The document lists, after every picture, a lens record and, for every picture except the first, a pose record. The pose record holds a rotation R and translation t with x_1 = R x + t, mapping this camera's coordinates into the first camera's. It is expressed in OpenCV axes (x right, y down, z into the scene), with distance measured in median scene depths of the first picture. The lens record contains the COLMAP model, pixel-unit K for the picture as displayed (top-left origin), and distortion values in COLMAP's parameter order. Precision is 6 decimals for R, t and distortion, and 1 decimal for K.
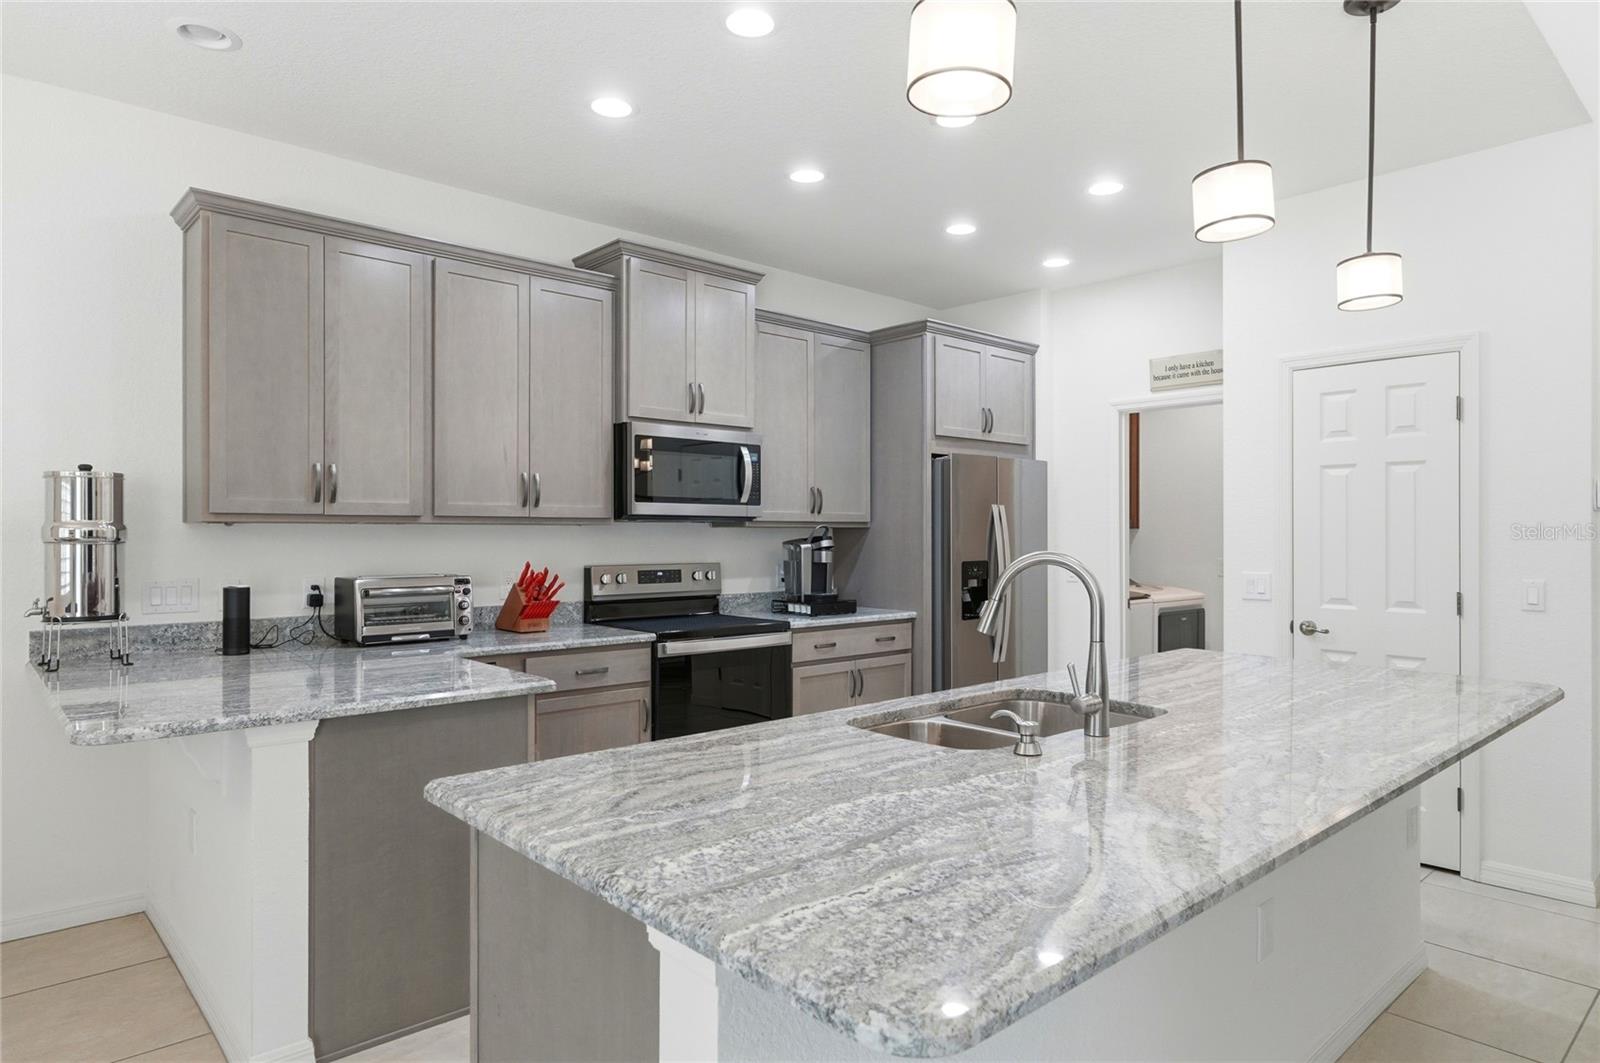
lens RADIAL K [[940.9, 0, 799.7], [0, 940.9, 526.0], [0, 0, 1]] dist [-0.008497, -0.003799]
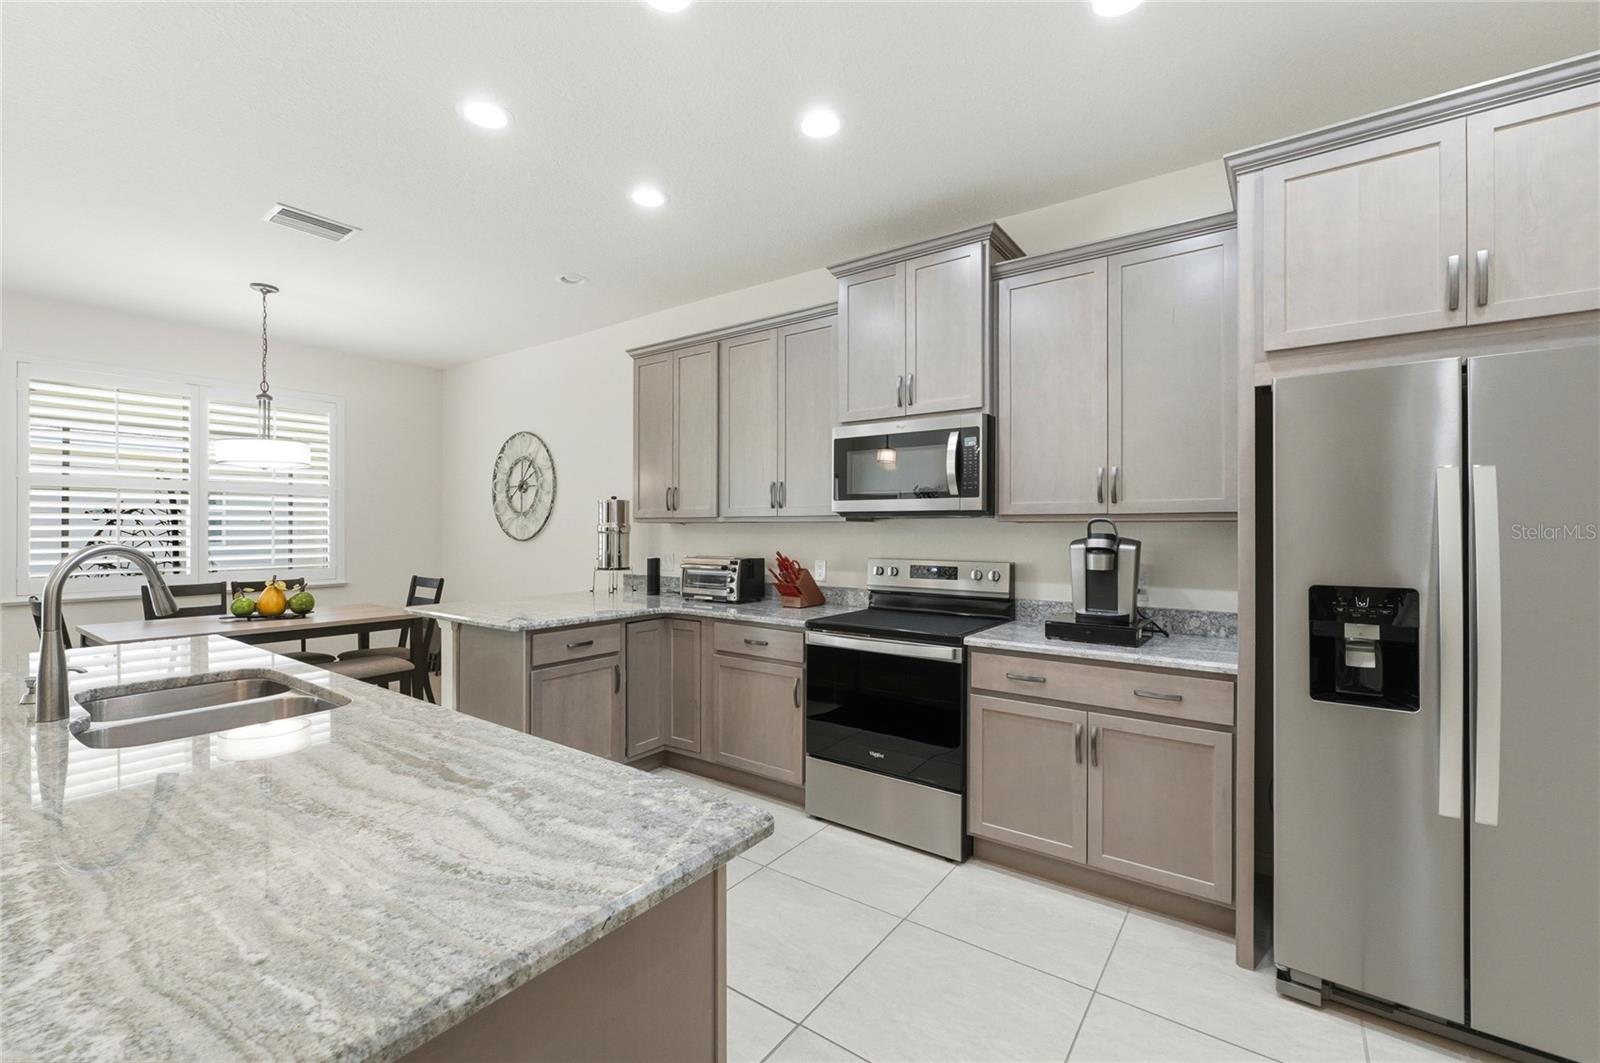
lens RADIAL K [[675.3, 0, 796.7], [0, 675.3, 528.5], [0, 0, 1]] dist [-0.005044, -0.000199]
pose [[0.194762, -0.001388, -0.980850, 0.680171], [0.004743, 0.999989, -0.000473, 0.008180], [0.980839, -0.004560, 0.194766, 0.925274]]
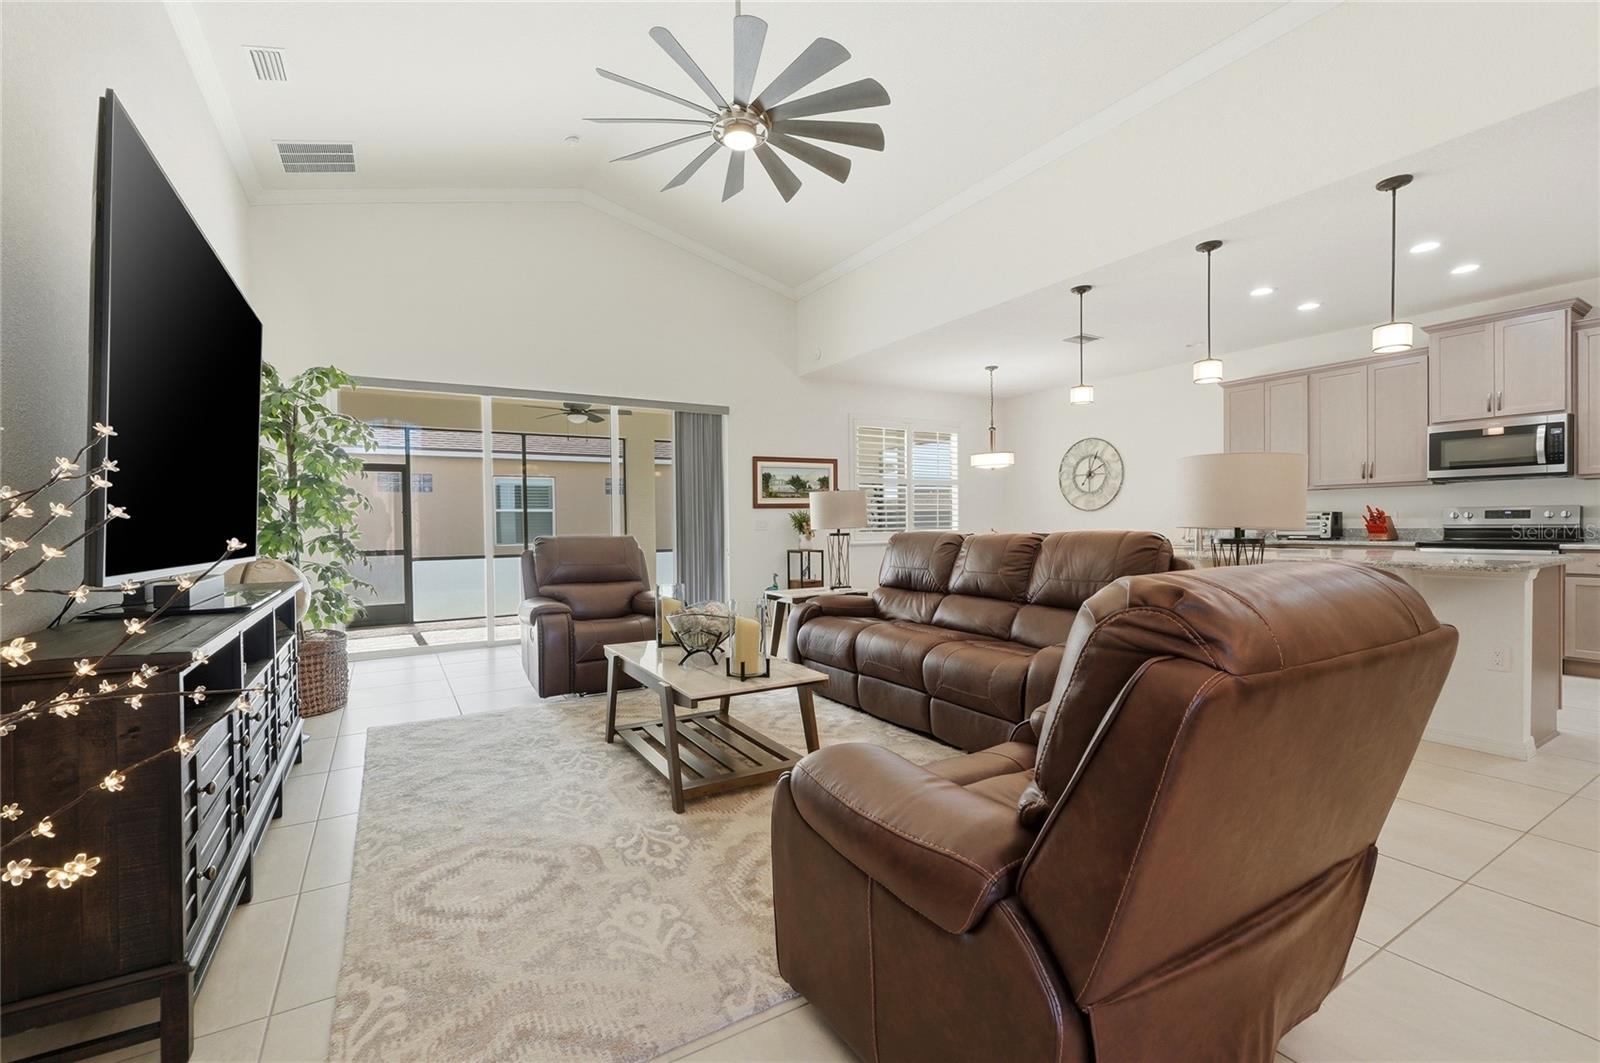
lens RADIAL K [[675.3, 0, 792.5], [0, 675.3, 532.2], [0, 0, 1]] dist [-0.005044, -0.000199]
pose [[-0.204439, 0.014440, -0.978773, 1.547627], [0.018980, 0.999762, 0.010785, 0.063218], [0.978695, -0.016372, -0.204664, 0.071009]]
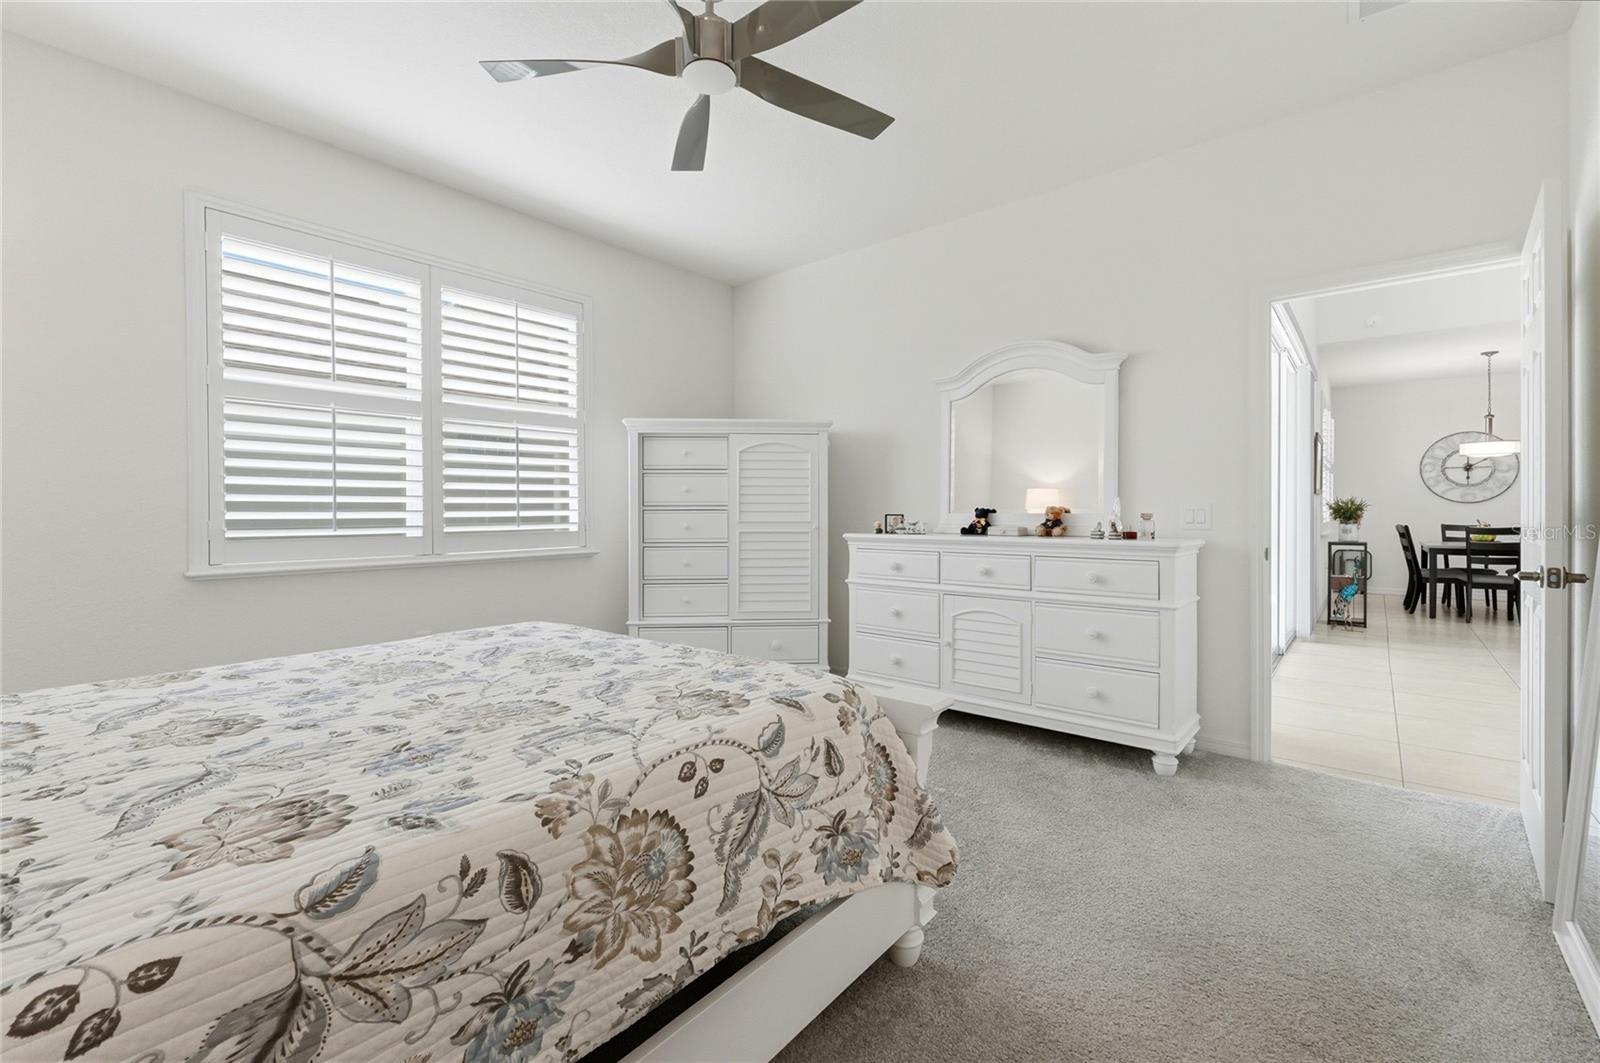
lens RADIAL K [[675.3, 0, 791.8], [0, 675.3, 515.6], [0, 0, 1]] dist [-0.005044, -0.000199]
pose [[0.115236, 0.006277, -0.993318, 1.131474], [0.006439, 0.999954, 0.007066, 0.046885], [0.993317, -0.007211, 0.115190, -2.067748]]
